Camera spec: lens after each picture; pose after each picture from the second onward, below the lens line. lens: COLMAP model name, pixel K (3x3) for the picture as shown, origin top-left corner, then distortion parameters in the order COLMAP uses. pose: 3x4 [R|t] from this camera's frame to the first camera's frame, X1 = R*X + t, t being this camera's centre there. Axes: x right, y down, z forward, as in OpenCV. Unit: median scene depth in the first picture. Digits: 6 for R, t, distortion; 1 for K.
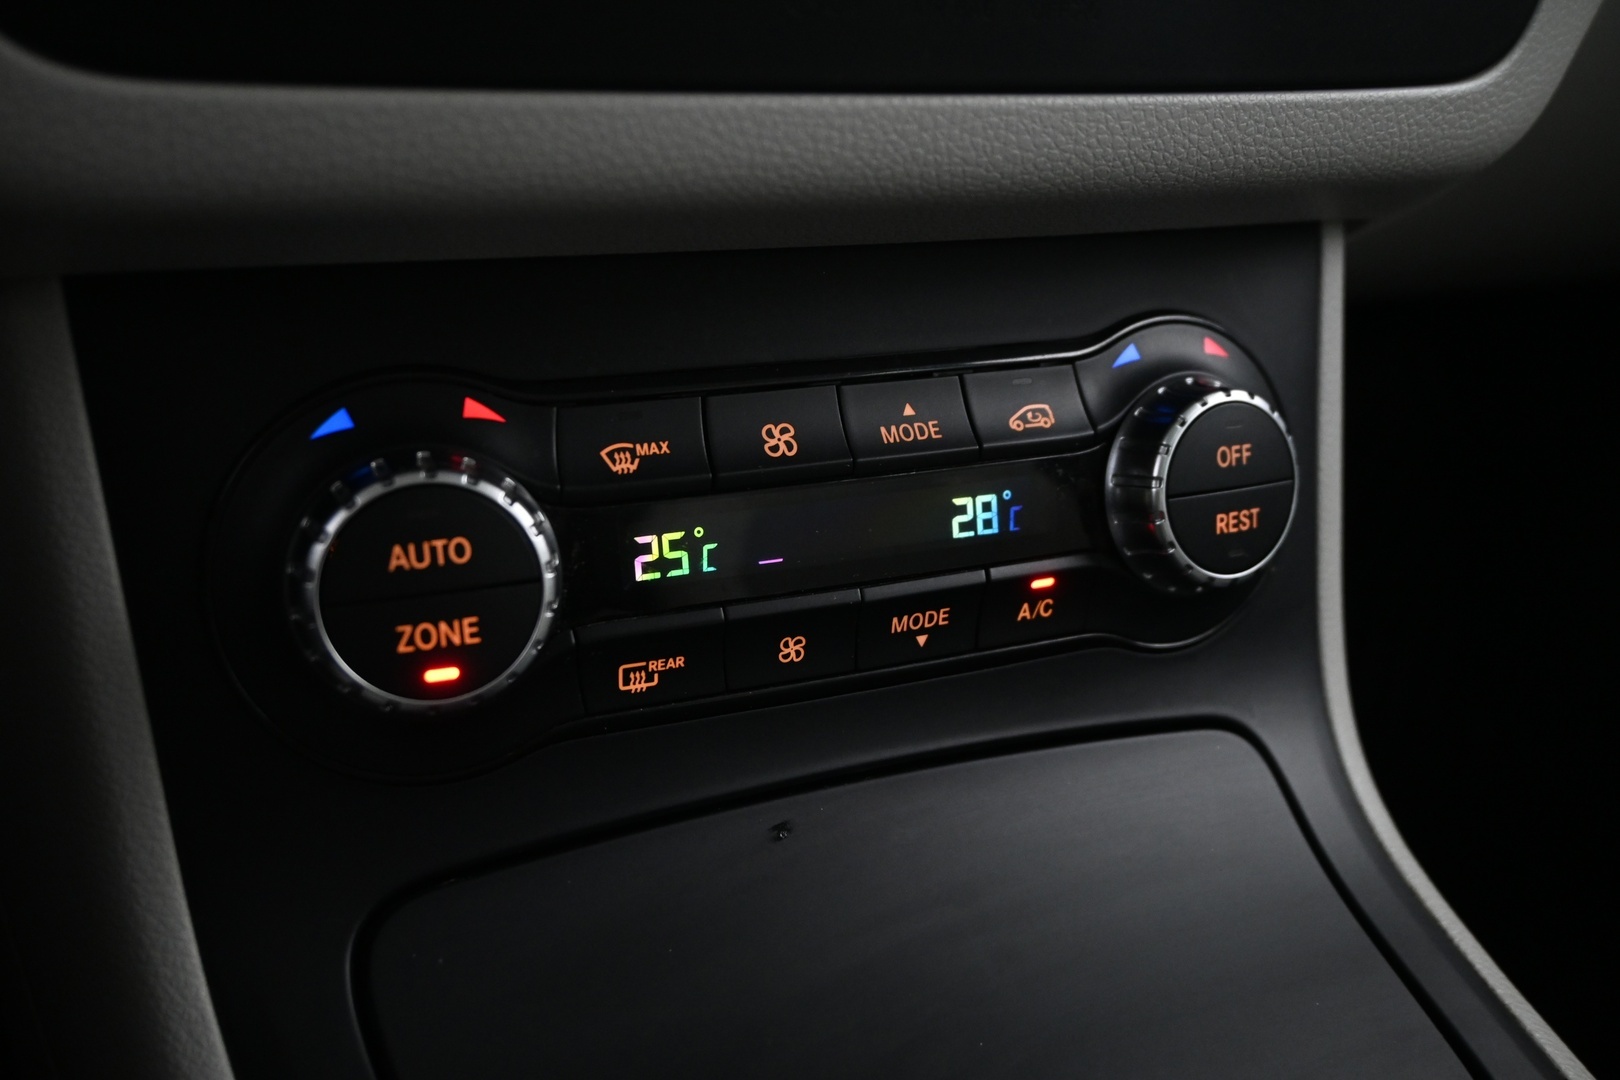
lens RADIAL K [[1536.6, 0, 810.8], [0, 1536.6, 539.6], [0, 0, 1]] dist [-0.025428, 0.000000]
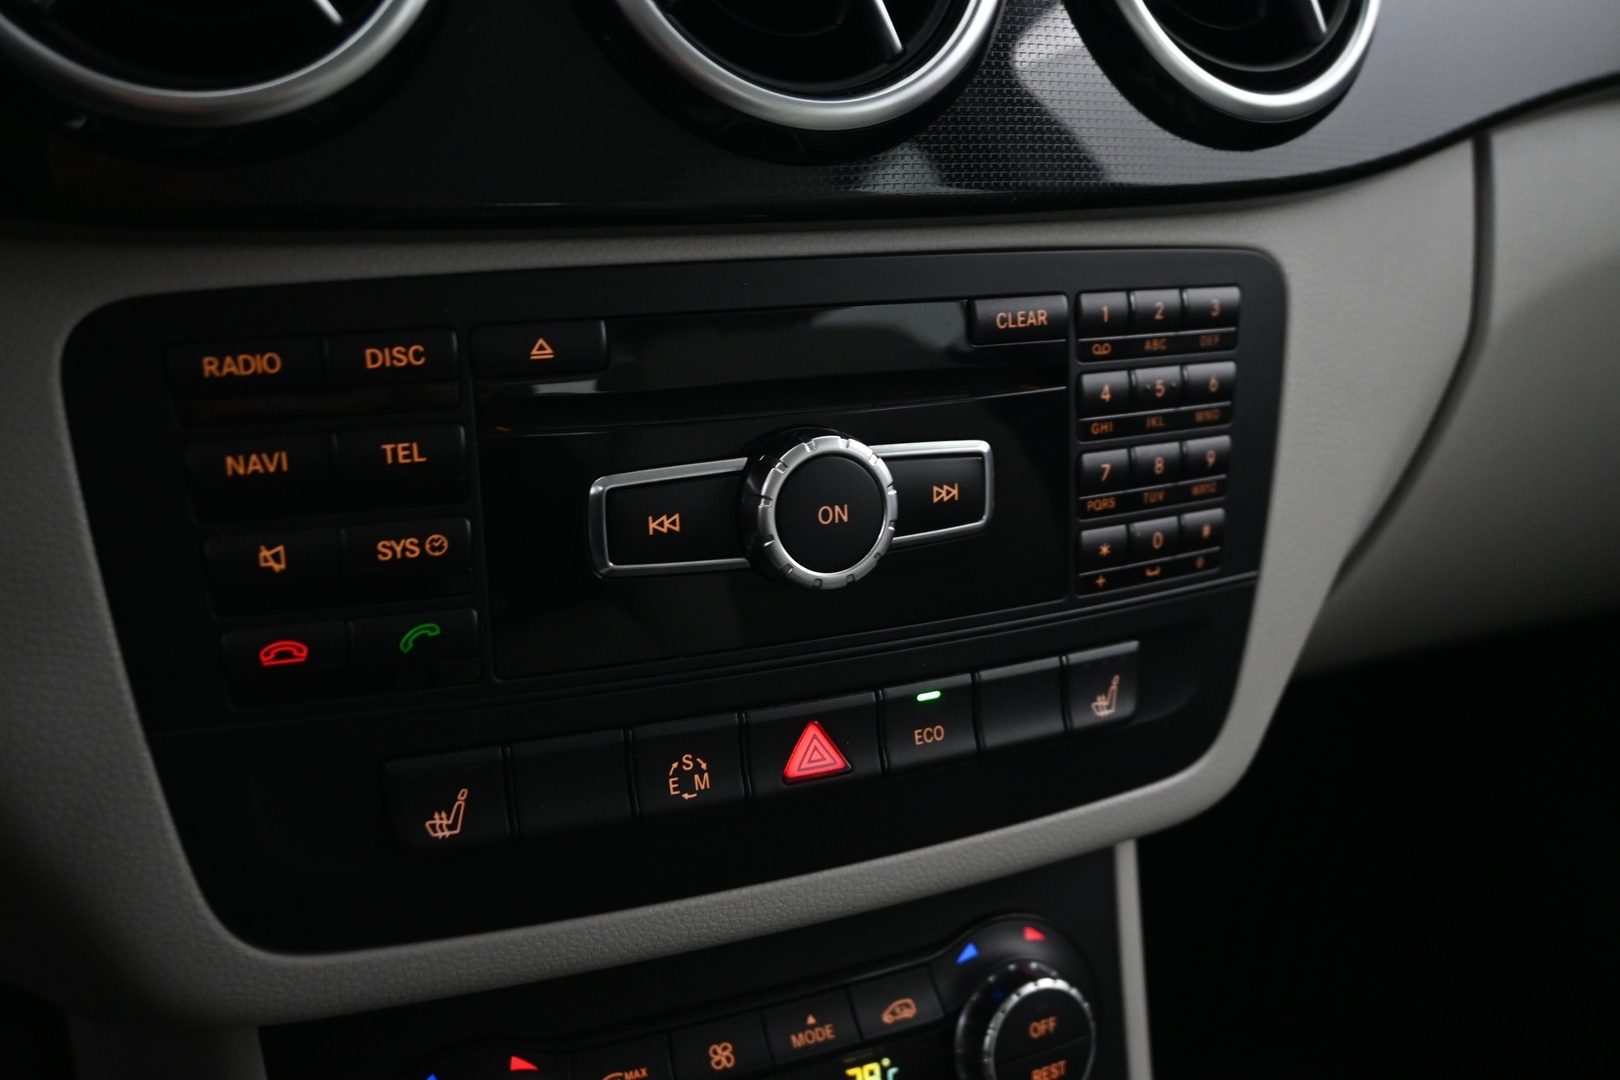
lens RADIAL K [[1536.6, 0, 810.4], [0, 1536.6, 536.9], [0, 0, 1]] dist [-0.025428, 0.000000]
pose [[0.999169, -0.040387, -0.005460, 0.089861], [0.039418, 0.991723, -0.122192, -0.363264], [0.010350, 0.121875, 0.992492, -0.507719]]
